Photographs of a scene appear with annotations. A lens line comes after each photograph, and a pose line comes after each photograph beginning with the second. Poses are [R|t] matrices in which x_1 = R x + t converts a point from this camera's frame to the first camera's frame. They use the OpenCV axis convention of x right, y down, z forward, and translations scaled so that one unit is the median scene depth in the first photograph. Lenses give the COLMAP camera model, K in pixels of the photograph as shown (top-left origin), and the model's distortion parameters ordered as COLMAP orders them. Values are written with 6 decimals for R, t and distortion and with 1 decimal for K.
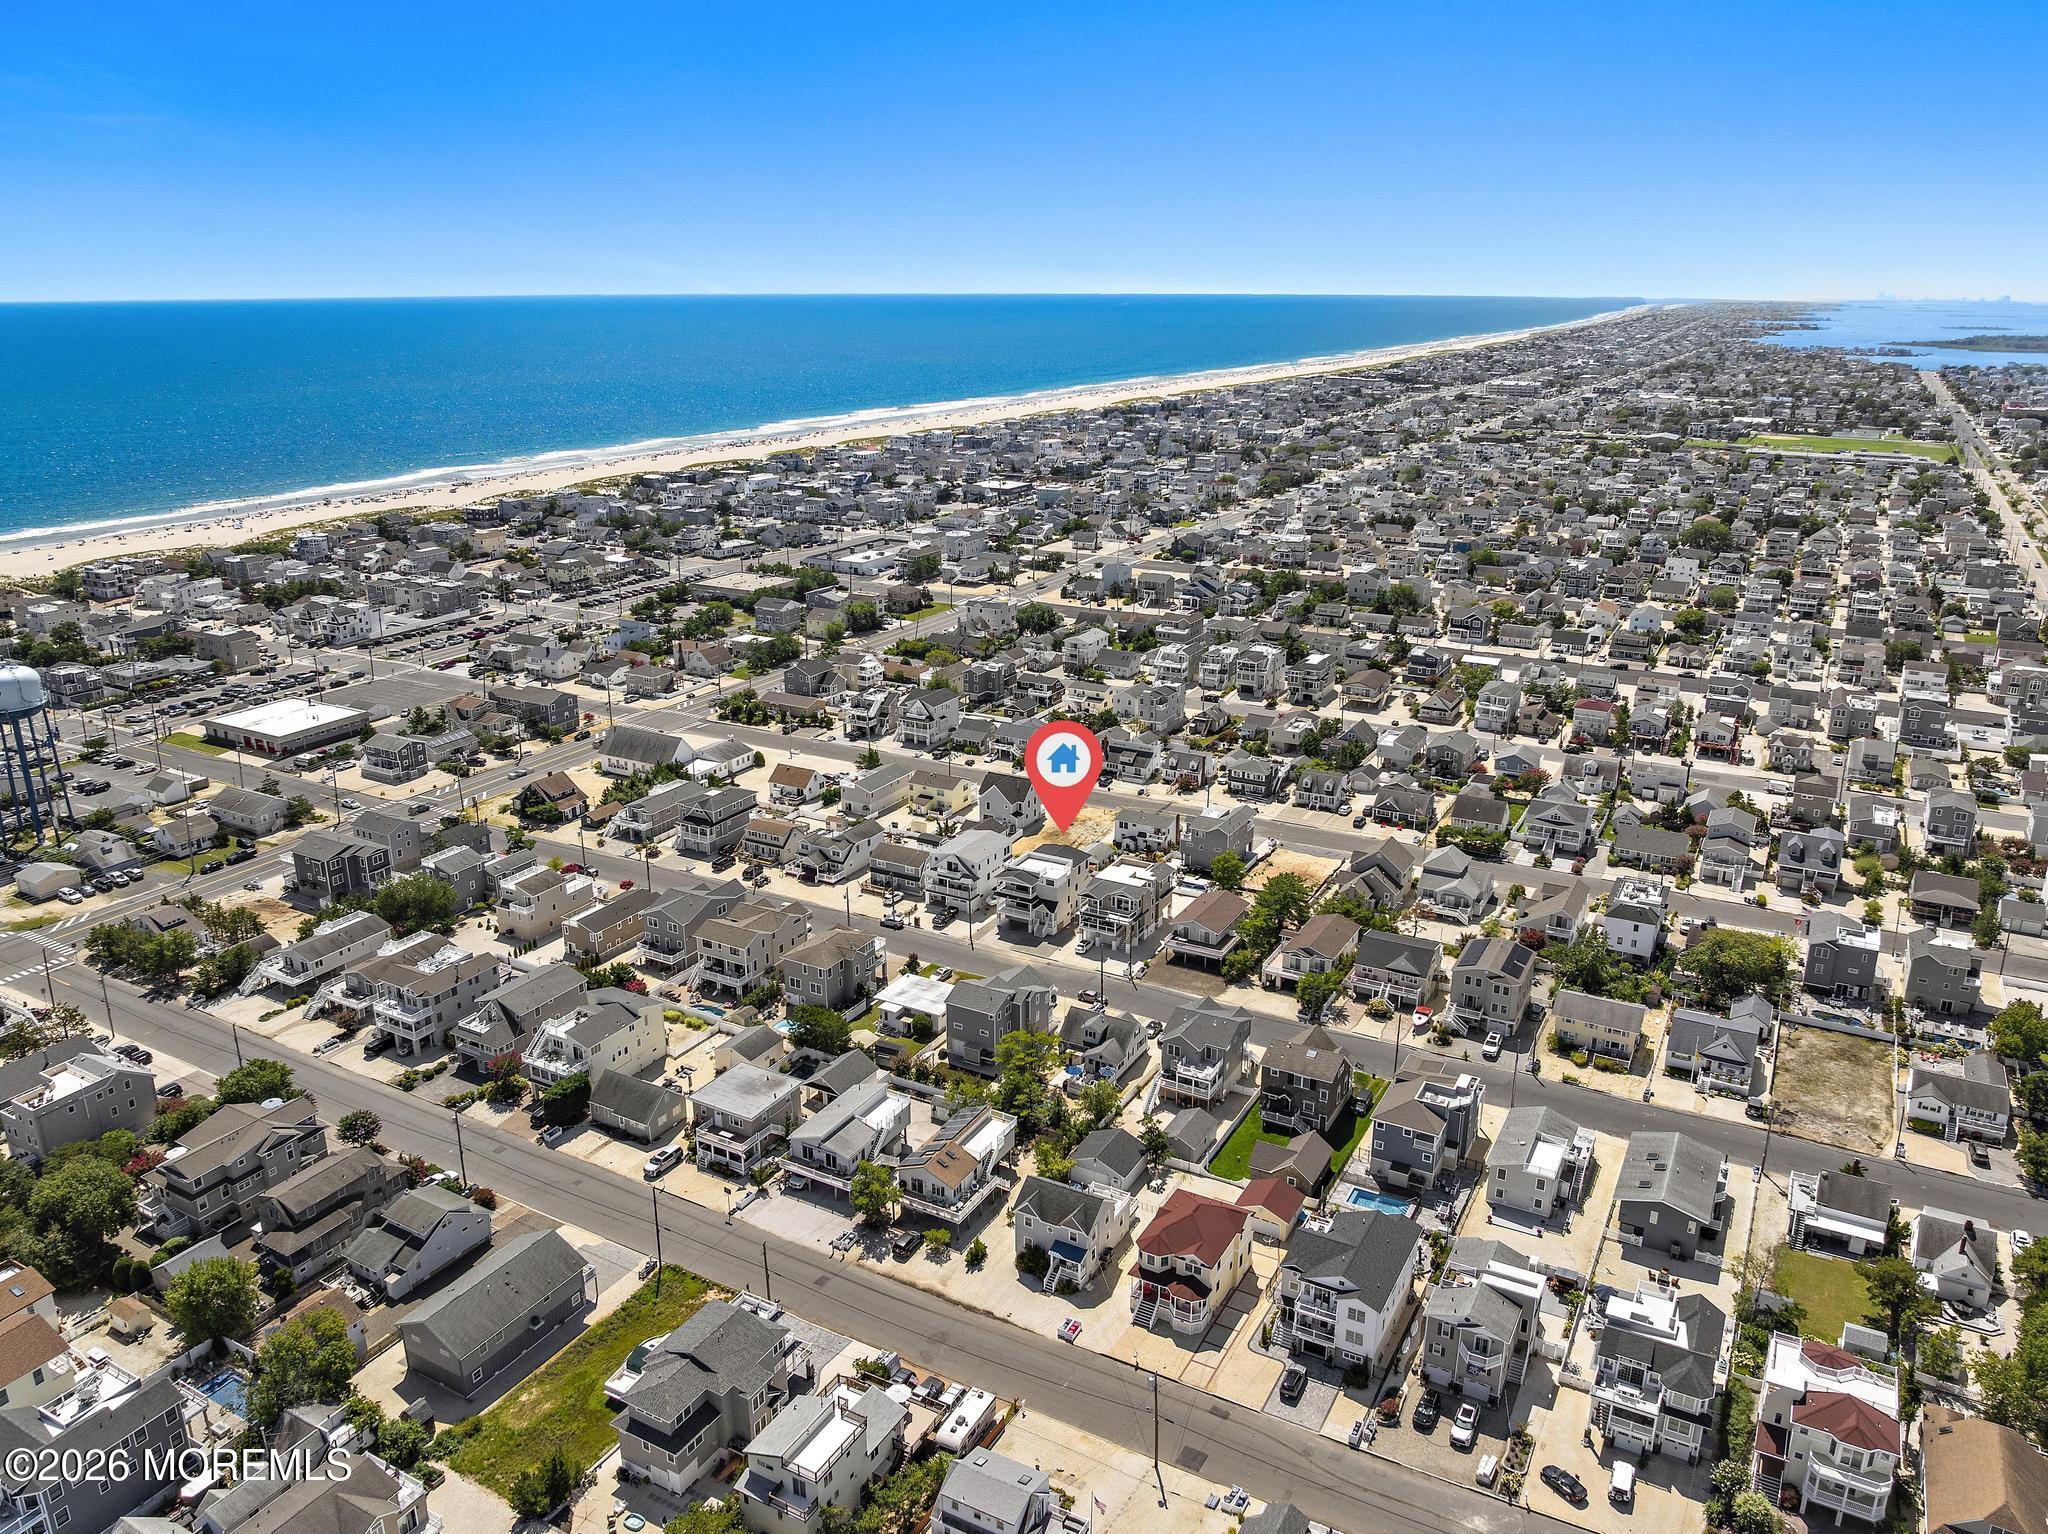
lens RADIAL K [[1467.0, 0, 1024.0], [0, 1467.0, 767.0], [0, 0, 1]] dist [-0.033867, -0.002983]
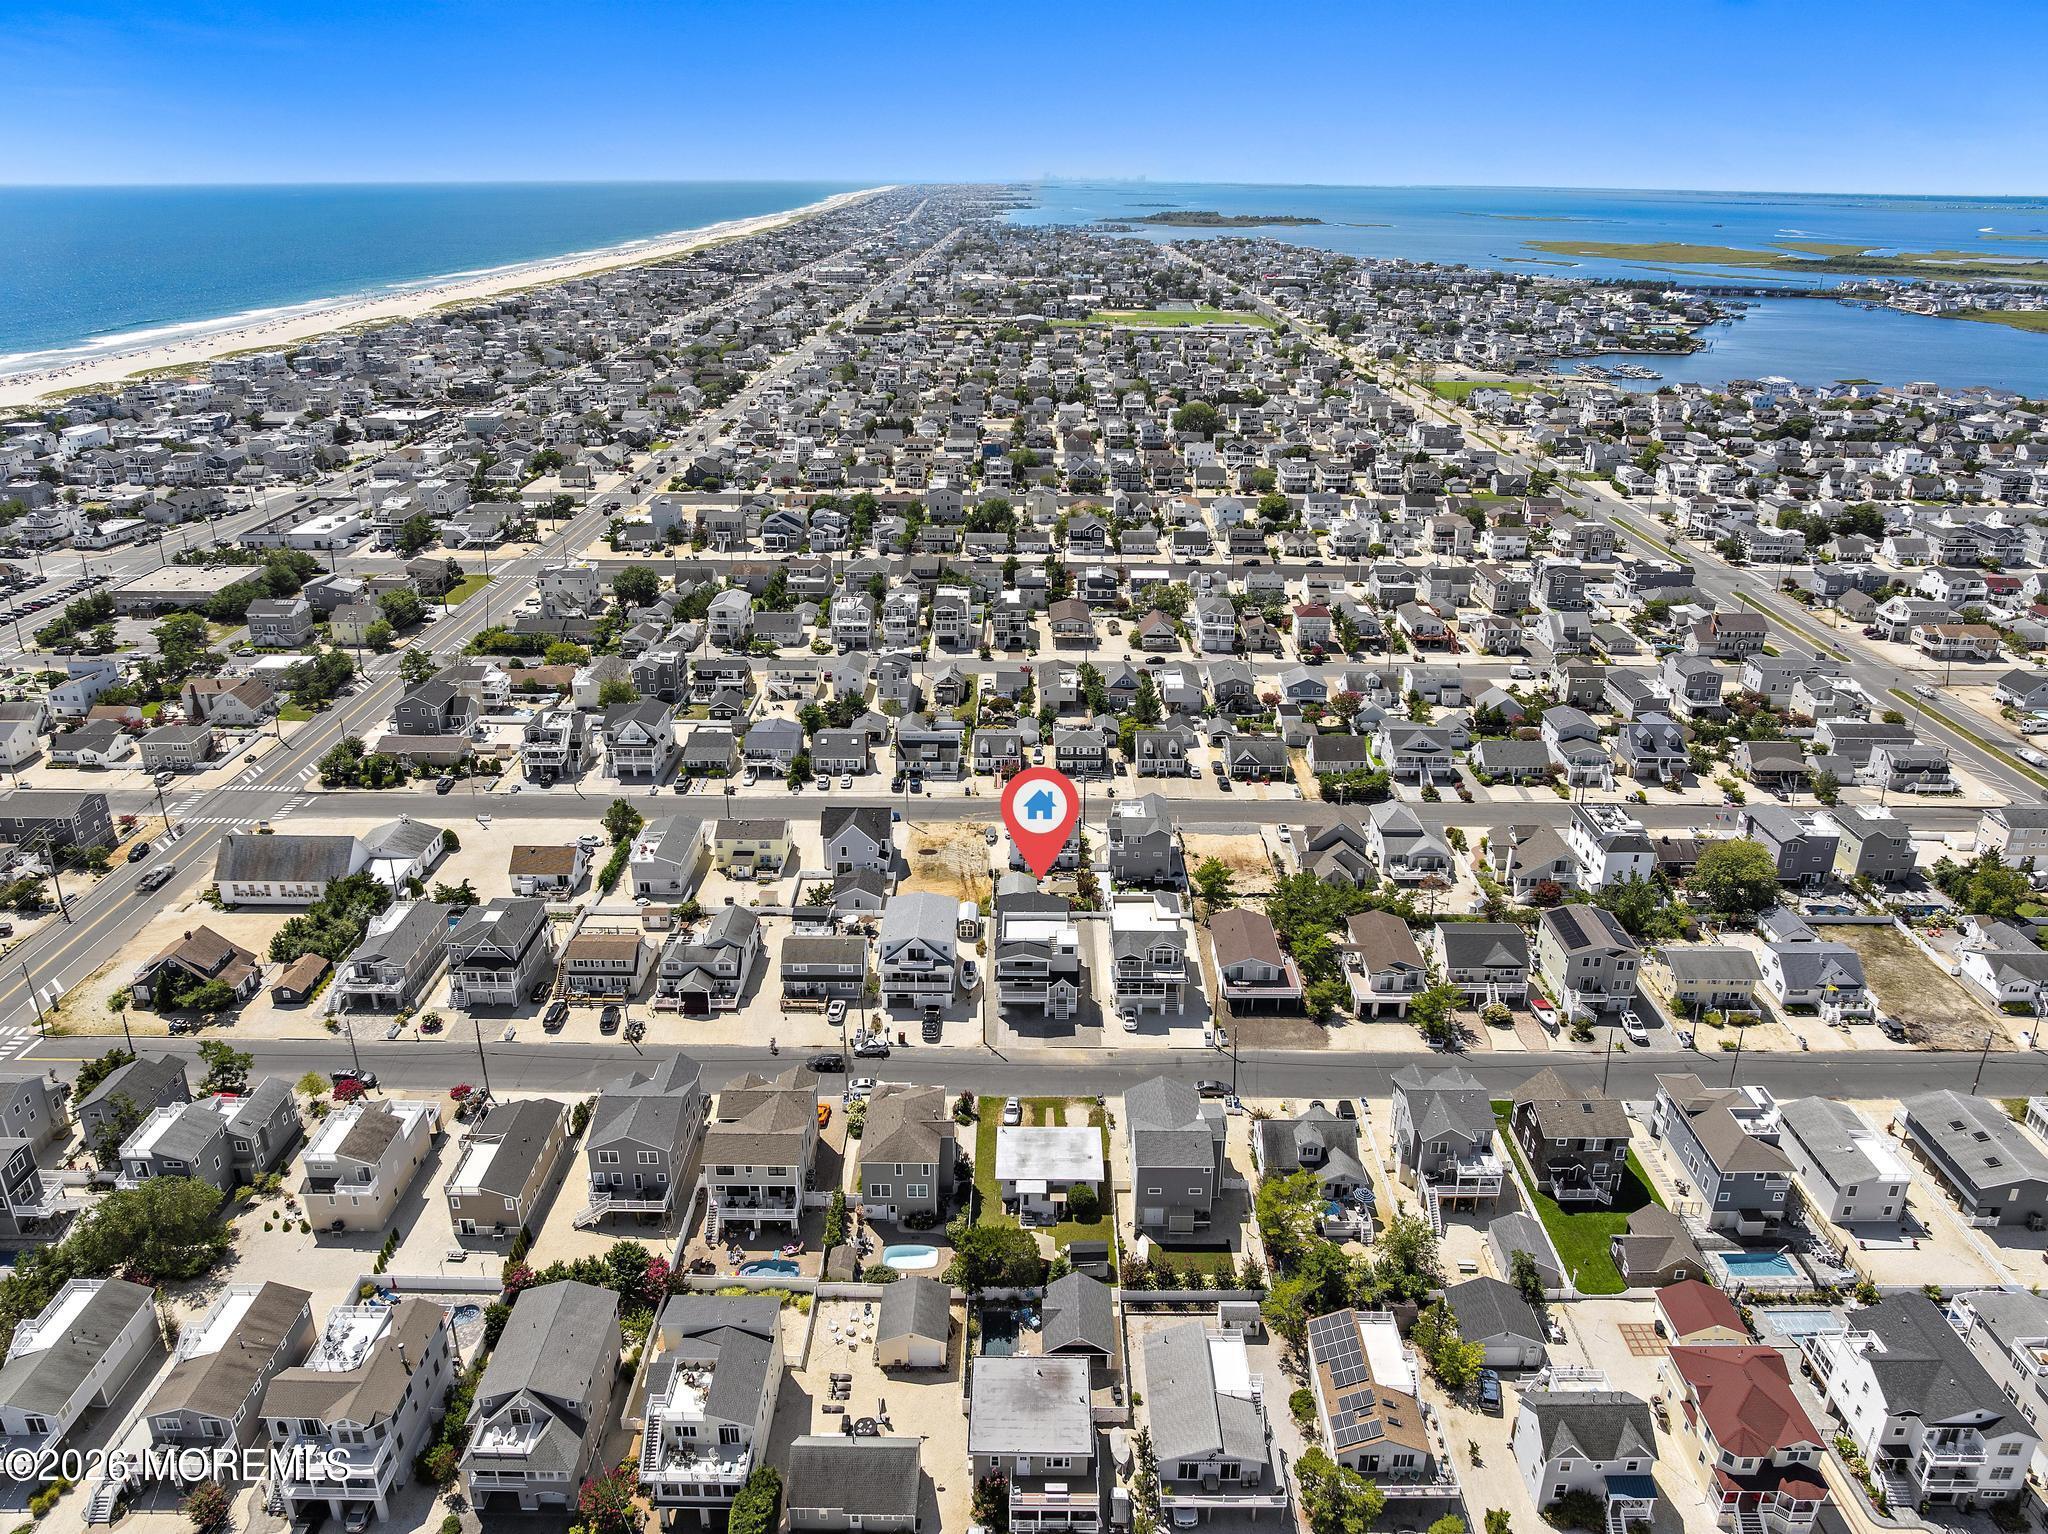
lens RADIAL K [[1451.2, 0, 1026.3], [0, 1451.2, 740.1], [0, 0, 1]] dist [-0.028243, -0.024861]
pose [[0.875587, -0.170768, 0.451870, -0.302734], [0.144151, 0.985177, 0.092991, -0.097887], [-0.461052, -0.016284, 0.887224, 0.288099]]
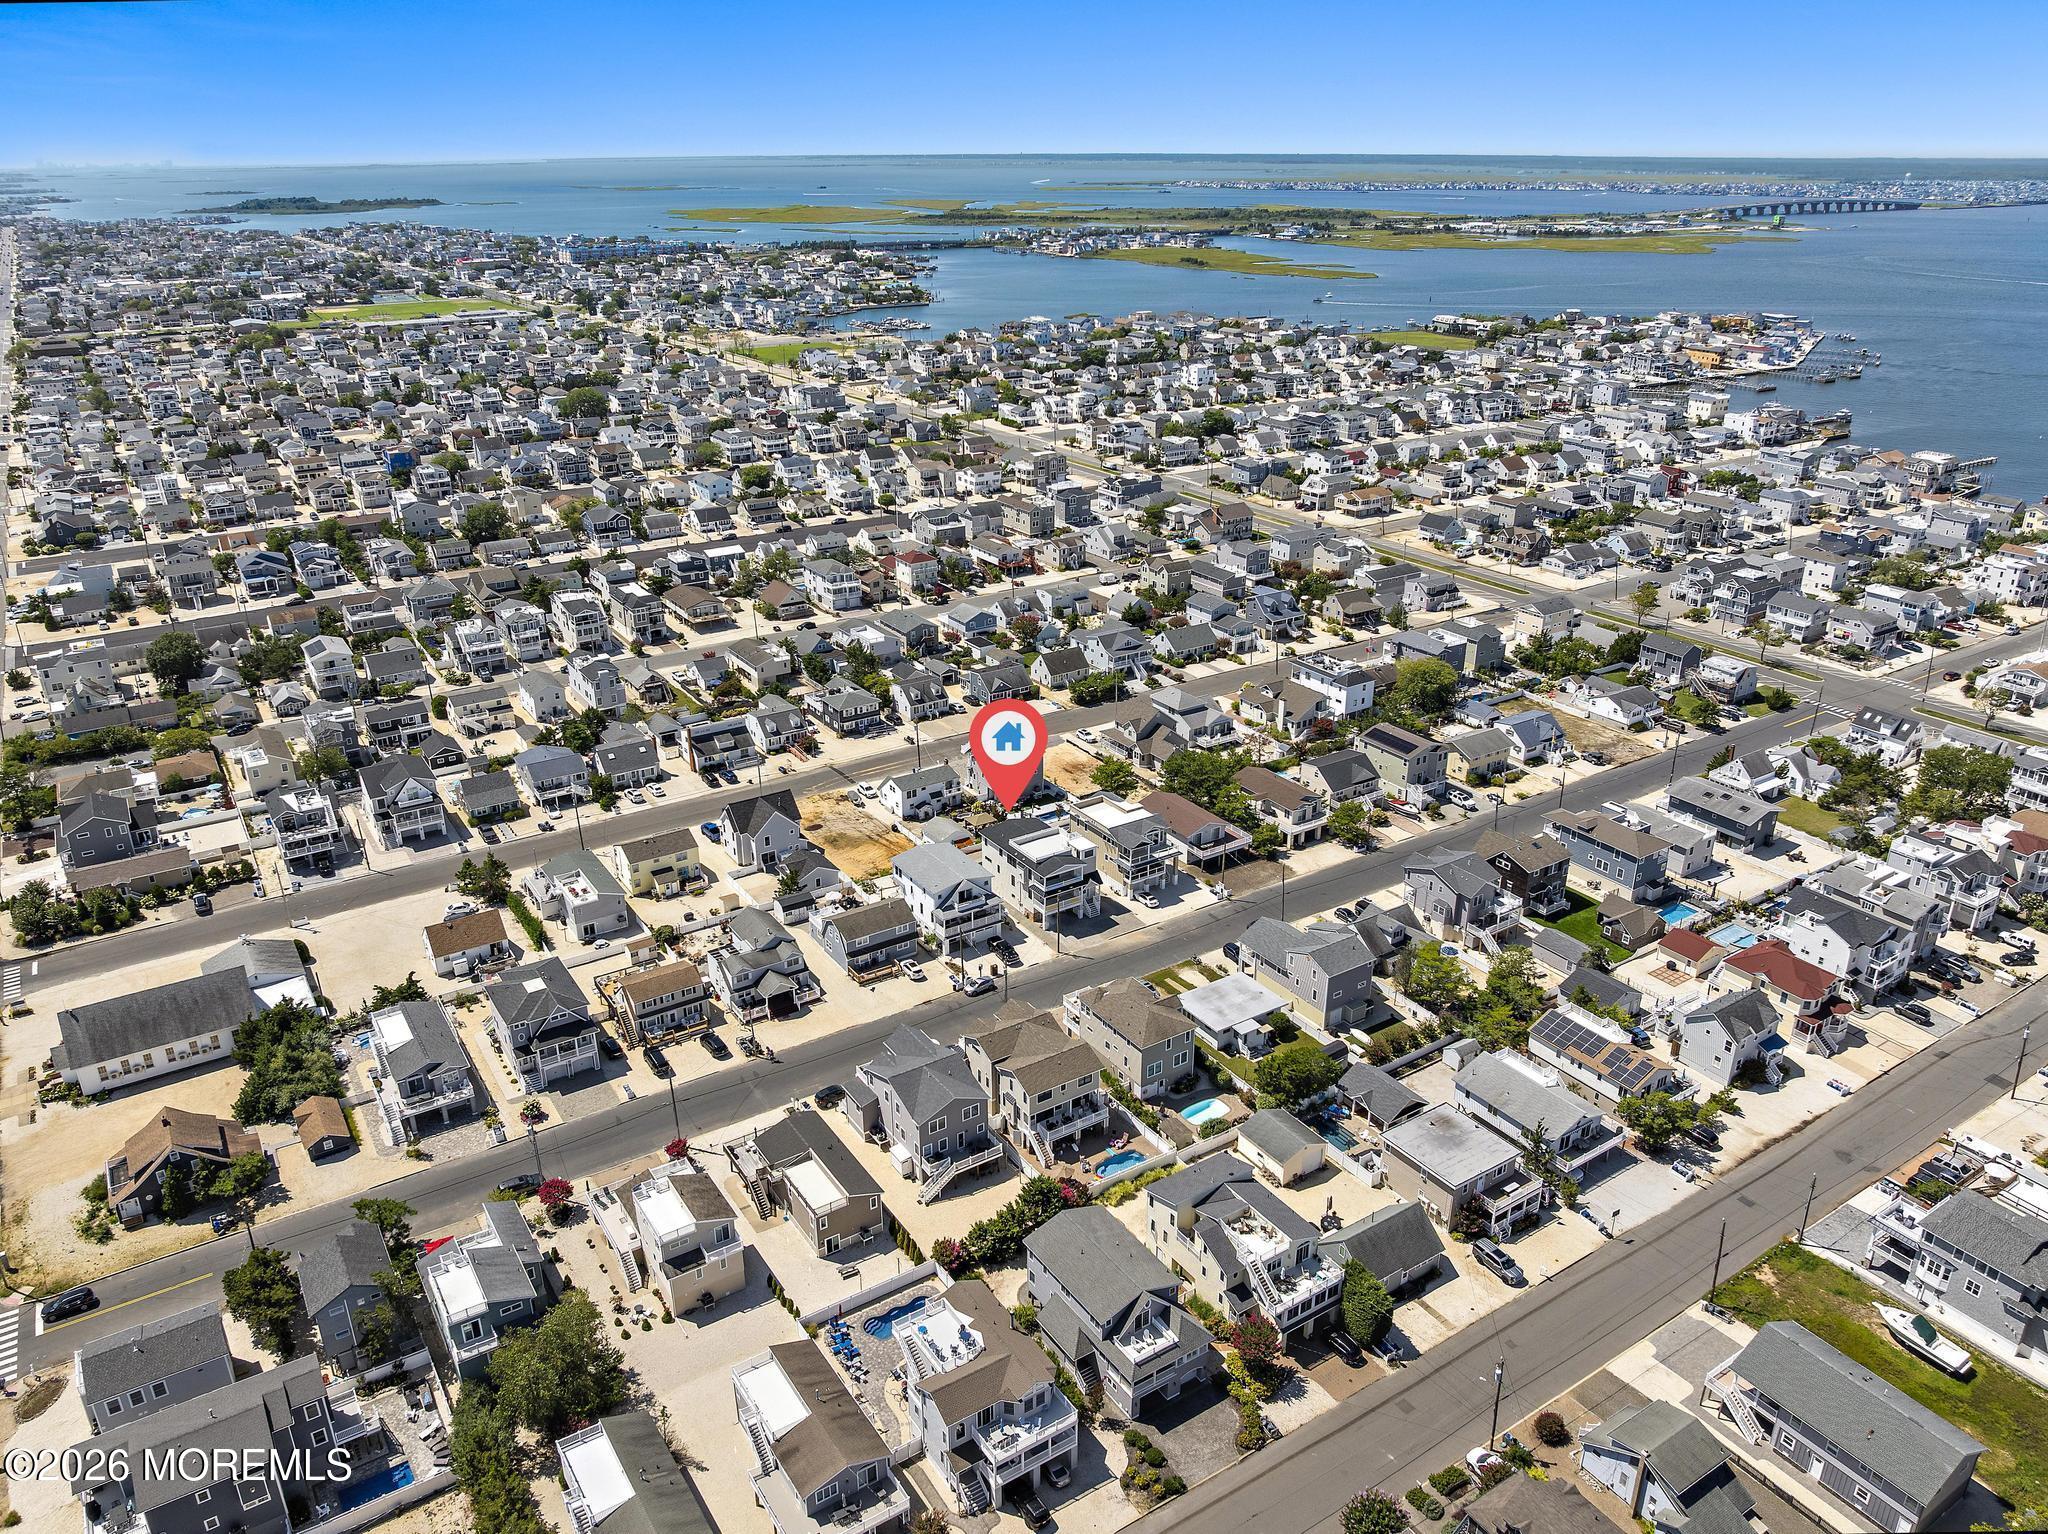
lens RADIAL K [[1467.0, 0, 1024.0], [0, 1467.0, 767.0], [0, 0, 1]] dist [-0.033867, -0.002983]
pose [[0.468130, -0.346926, 0.812710, -0.623761], [0.279238, 0.930659, 0.236431, -0.167775], [-0.838380, 0.116259, 0.532544, 0.507559]]
